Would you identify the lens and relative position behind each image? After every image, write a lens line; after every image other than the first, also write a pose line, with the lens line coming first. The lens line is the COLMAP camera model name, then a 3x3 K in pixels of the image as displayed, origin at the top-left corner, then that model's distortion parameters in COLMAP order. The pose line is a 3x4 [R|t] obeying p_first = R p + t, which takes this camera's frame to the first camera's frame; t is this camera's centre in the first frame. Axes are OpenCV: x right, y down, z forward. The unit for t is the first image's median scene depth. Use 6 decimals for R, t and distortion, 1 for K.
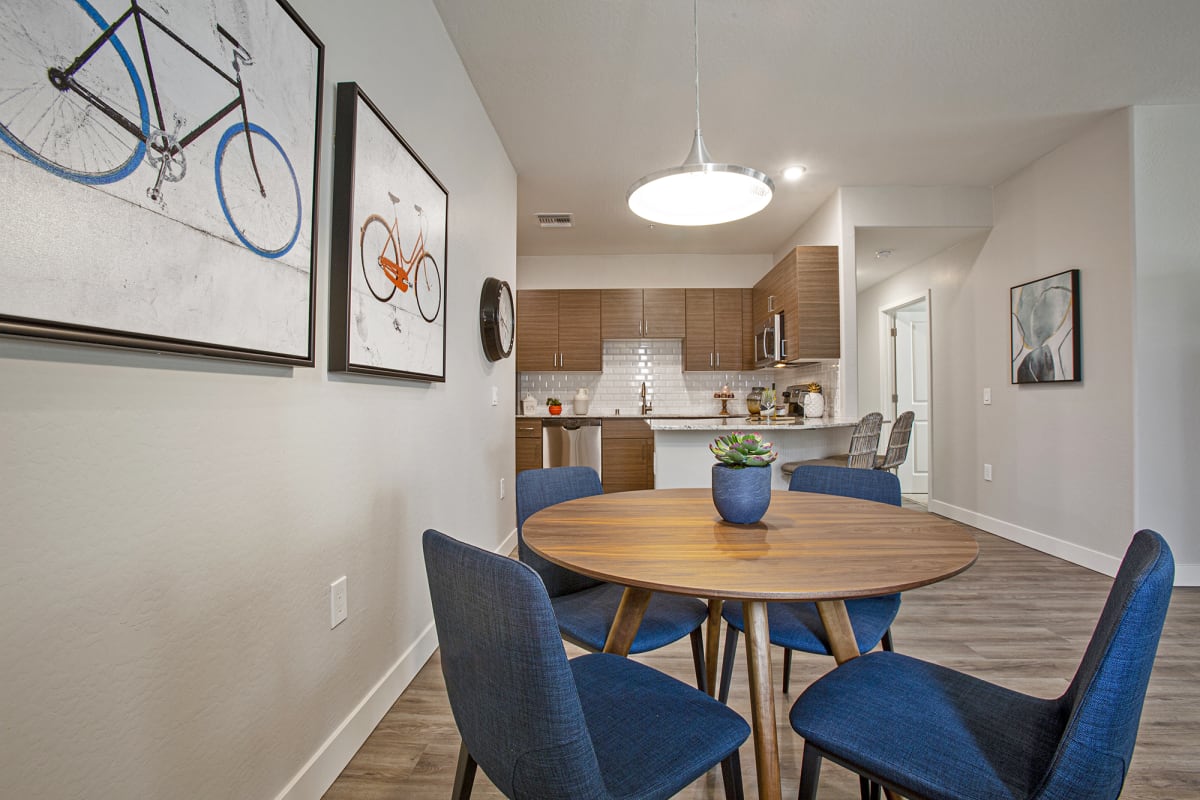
lens RADIAL K [[544.3, 0, 600.6], [0, 544.3, 403.8], [0, 0, 1]] dist [-0.069520, 0.021861]
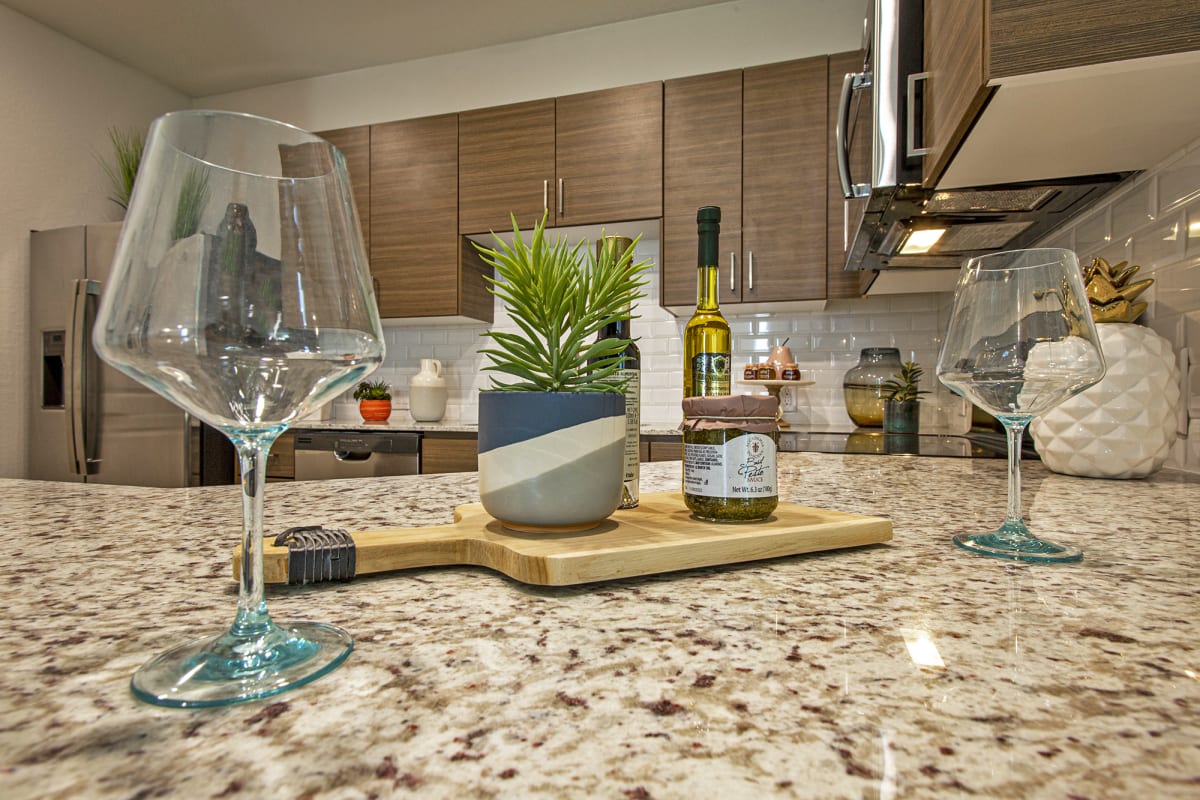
lens RADIAL K [[627.5, 0, 598.1], [0, 627.5, 397.2], [0, 0, 1]] dist [0.017500, 0.000295]
pose [[0.967932, 0.002793, -0.251199, 0.223368], [-0.003549, 0.999990, -0.002556, 0.001837], [0.251189, 0.003366, 0.967932, 0.583359]]
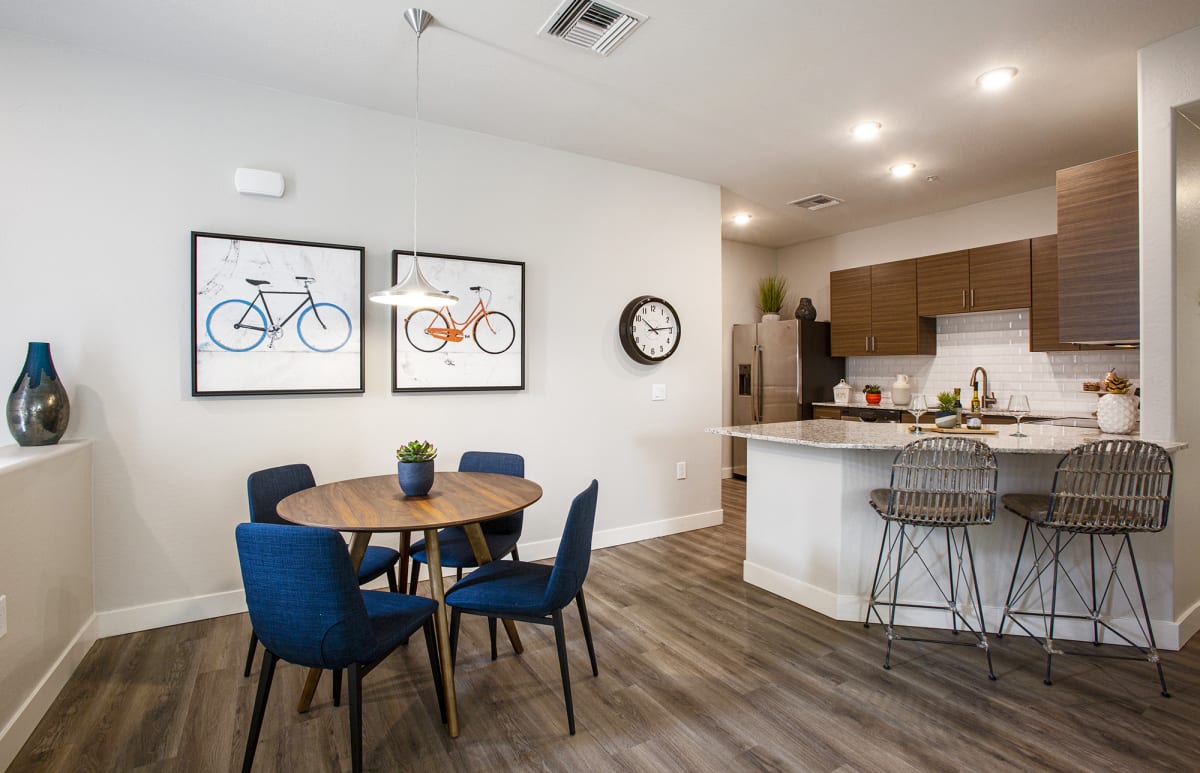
lens RADIAL K [[552.0, 0, 593.3], [0, 552.0, 375.6], [0, 0, 1]] dist [-0.070110, 0.000464]
pose [[0.552621, 0.007062, -0.833403, 0.427535], [0.000204, 0.999963, 0.008609, -0.035674], [0.833432, -0.004928, 0.552599, 0.118183]]
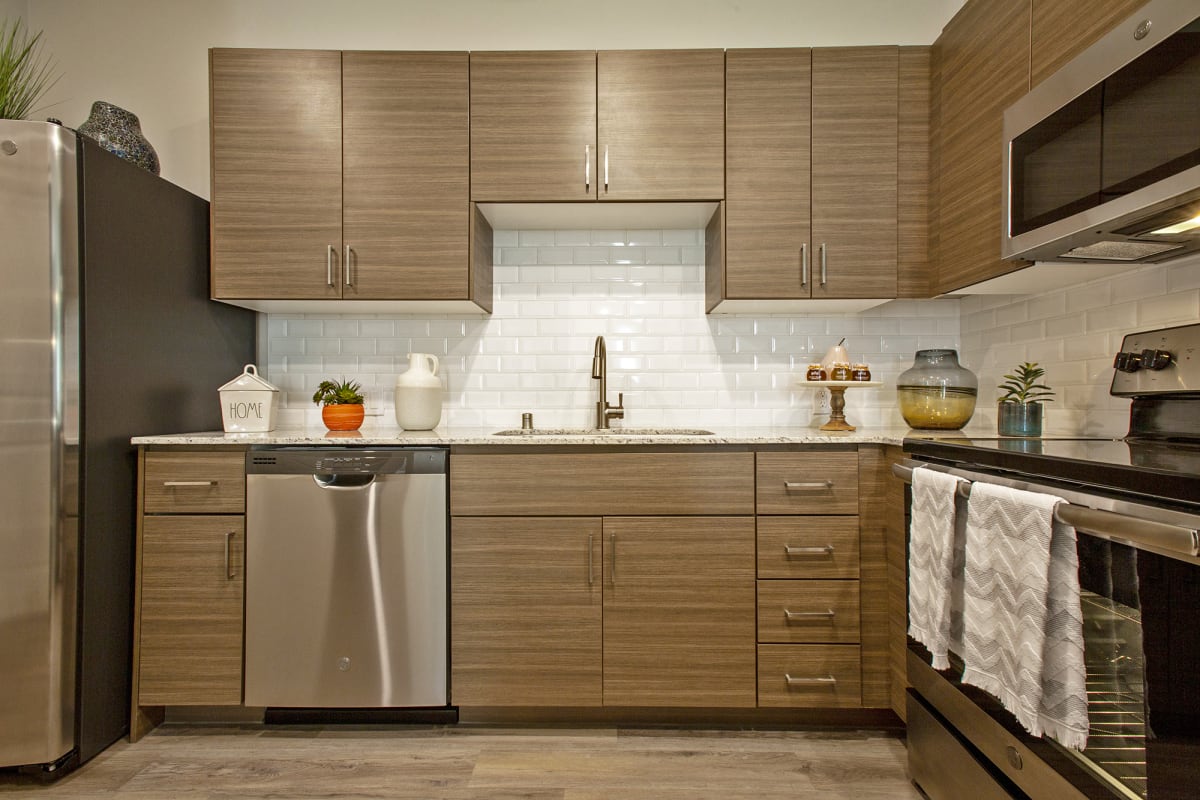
lens RADIAL K [[532.8, 0, 602.6], [0, 532.8, 398.9], [0, 0, 1]] dist [0.000524, 0.014869]
pose [[0.999272, 0.001317, 0.038126, 0.070600], [-0.001105, 0.999984, -0.005566, 0.002013], [-0.038133, 0.005520, 0.999257, 0.685068]]
